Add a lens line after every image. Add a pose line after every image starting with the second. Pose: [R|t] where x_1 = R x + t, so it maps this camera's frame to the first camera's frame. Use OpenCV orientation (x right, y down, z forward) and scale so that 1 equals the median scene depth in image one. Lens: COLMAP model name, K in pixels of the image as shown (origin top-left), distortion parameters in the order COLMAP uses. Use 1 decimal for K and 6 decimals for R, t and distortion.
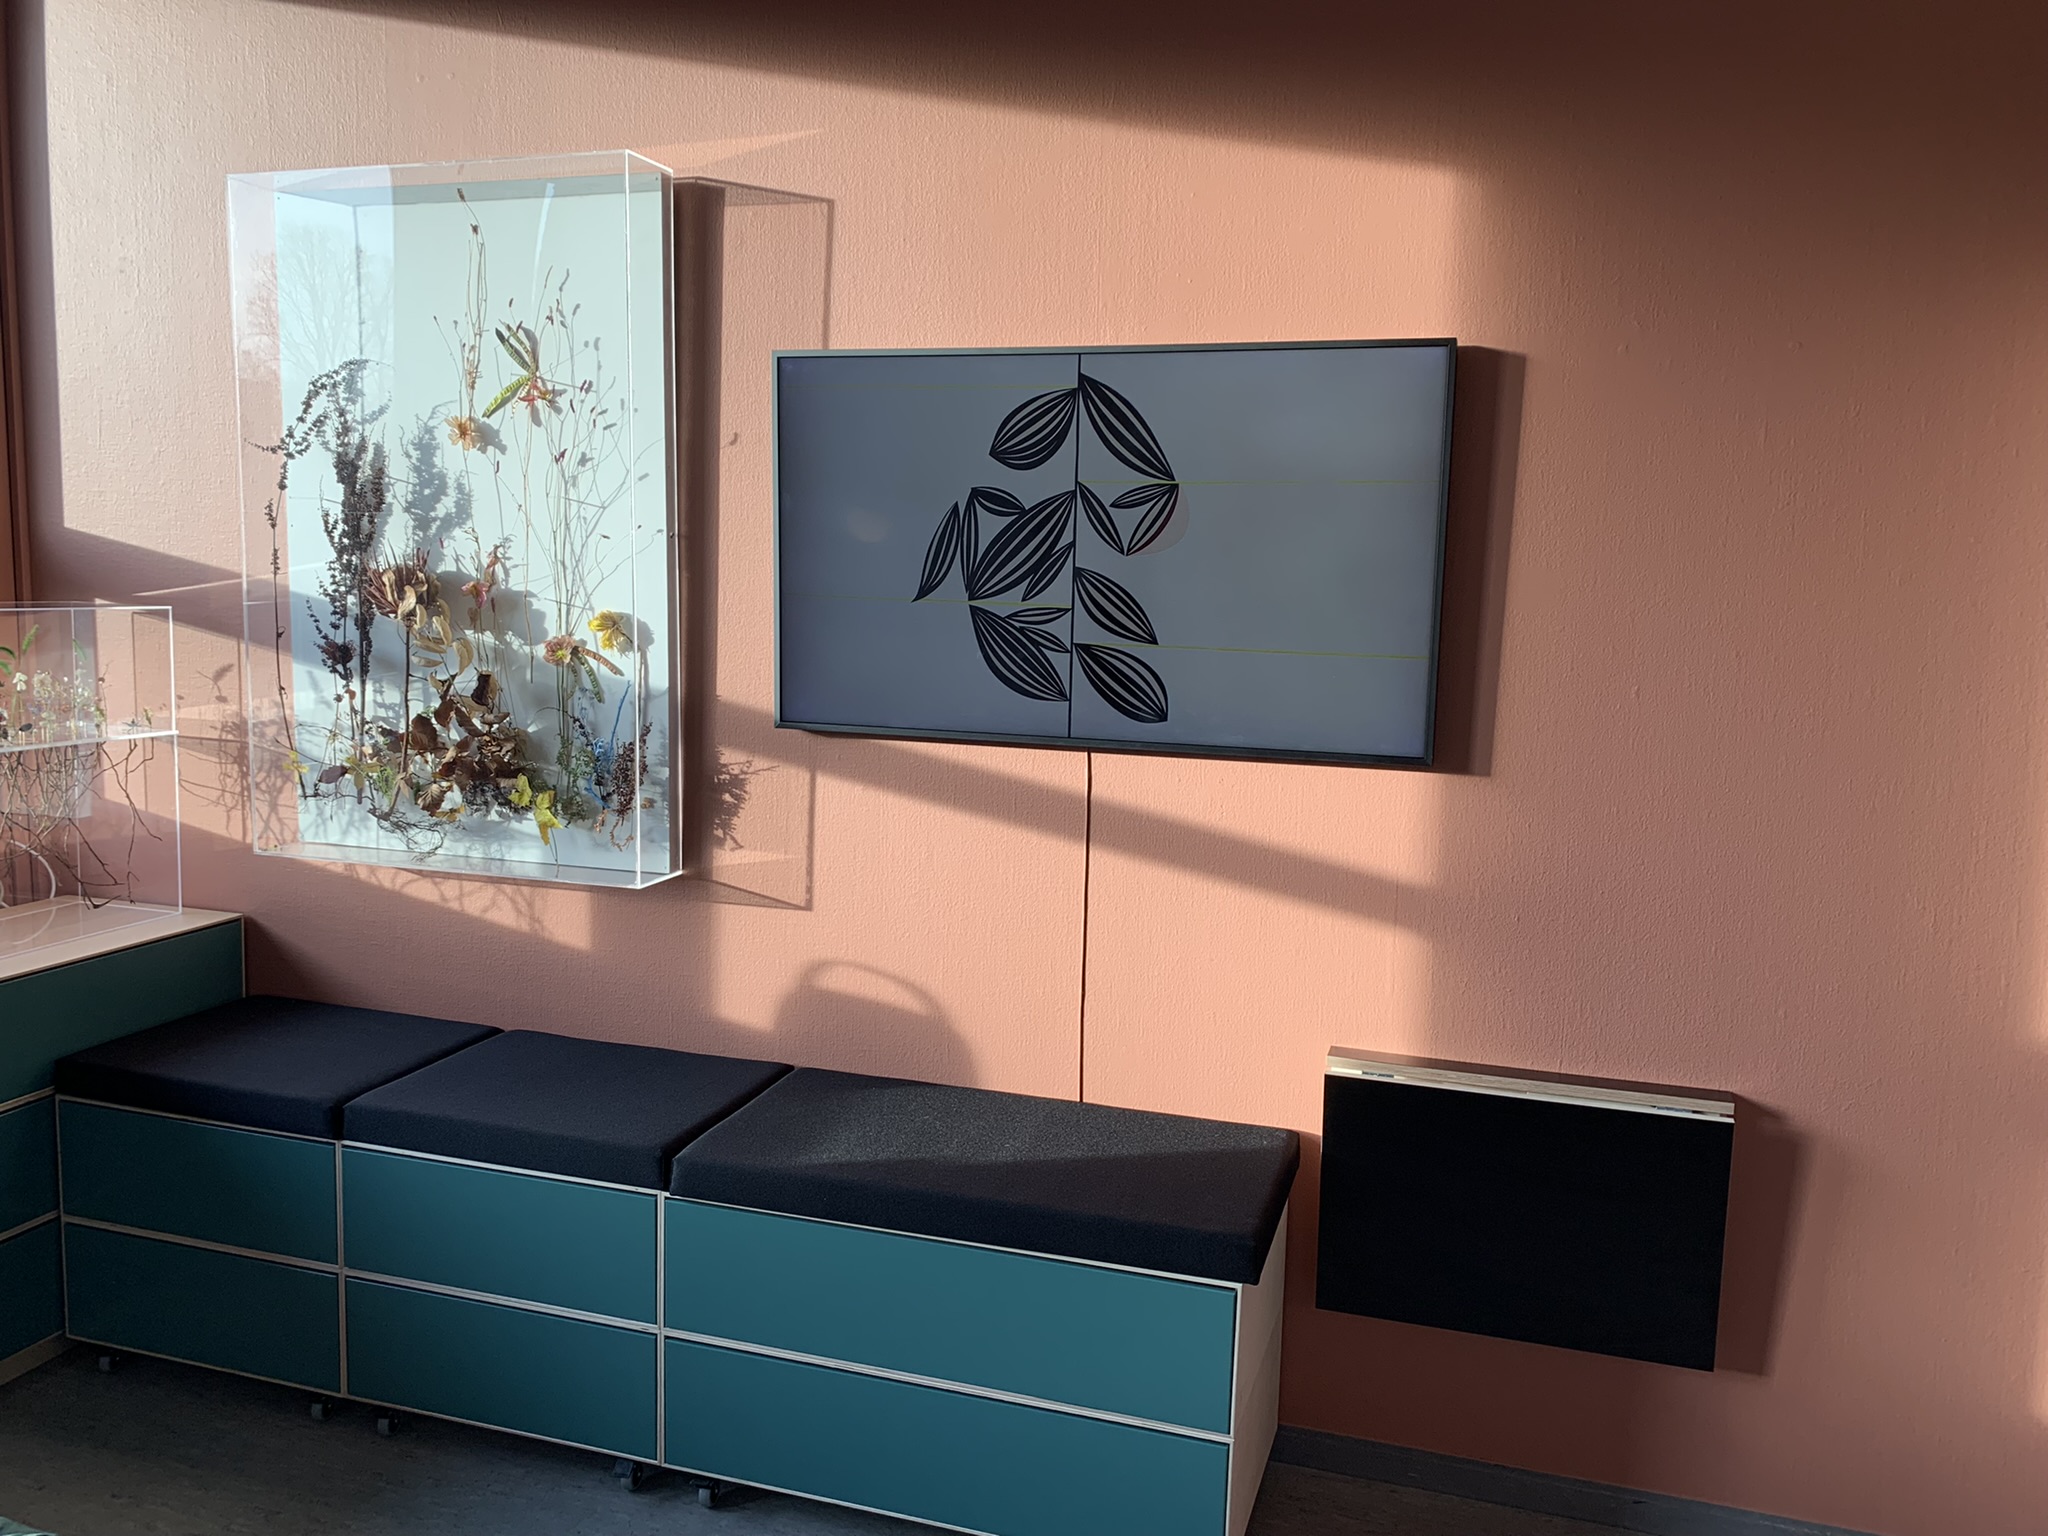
lens RADIAL K [[1557.1, 0, 1022.0], [0, 1557.1, 762.4], [0, 0, 1]] dist [0.020084, -0.013240]
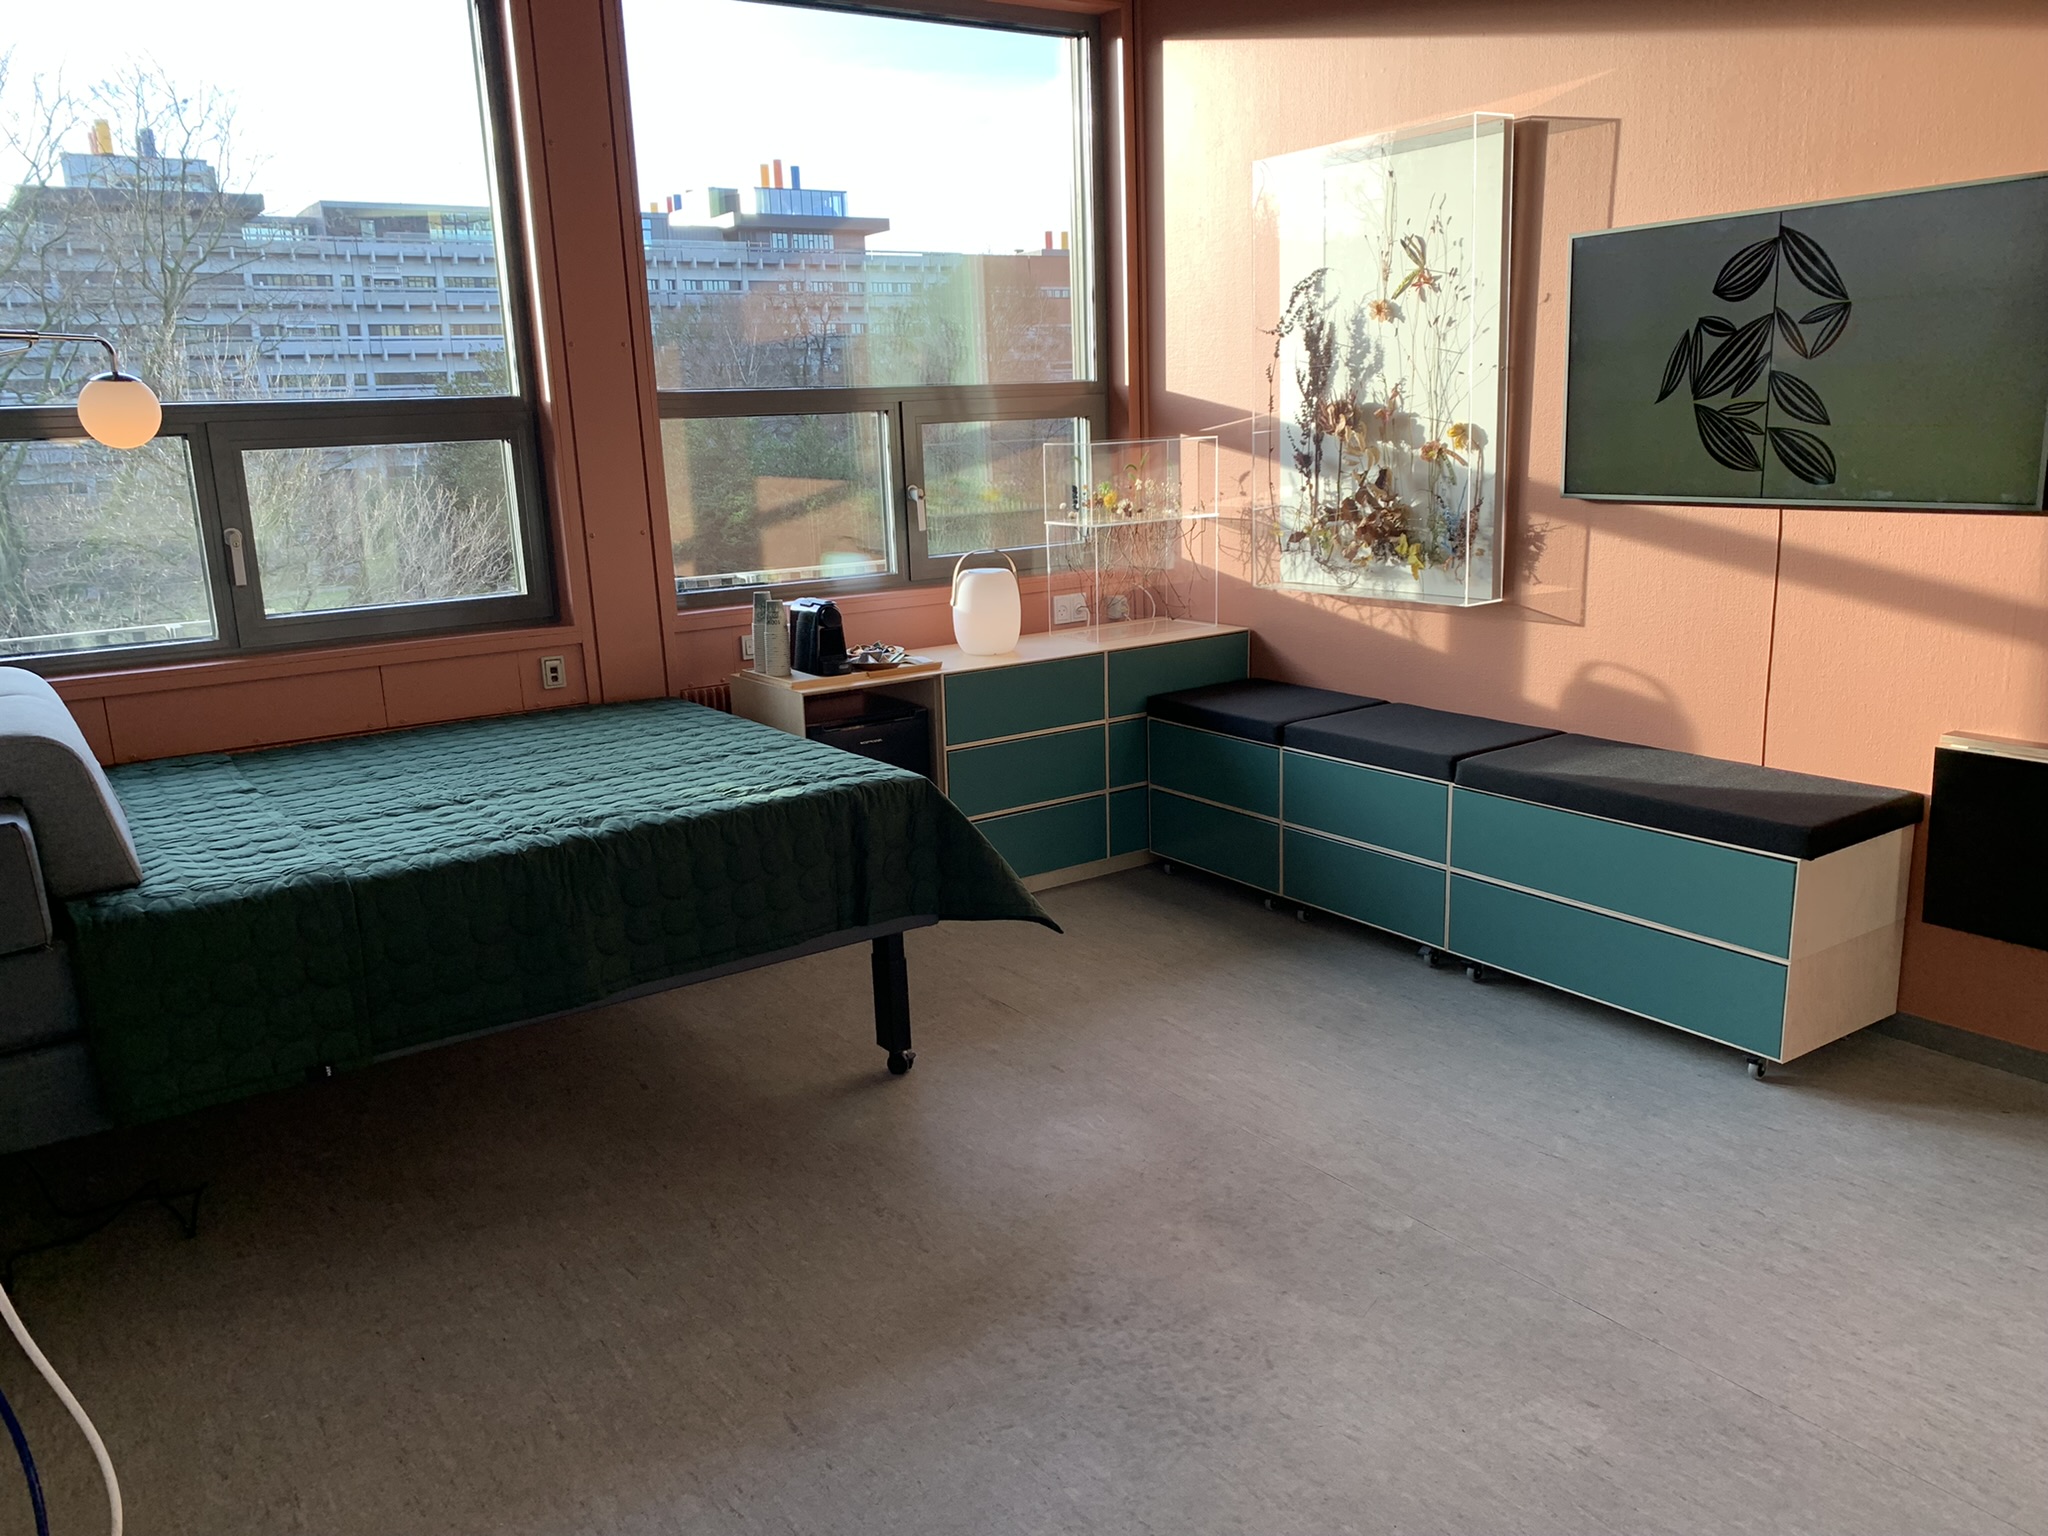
lens RADIAL K [[1557.1, 0, 1025.0], [0, 1557.1, 767.5], [0, 0, 1]] dist [0.020084, -0.013240]
pose [[0.788836, 0.081870, -0.609126, 0.350940], [-0.016685, 0.993575, 0.111935, 0.072350], [0.614377, -0.078136, 0.785134, -0.472920]]
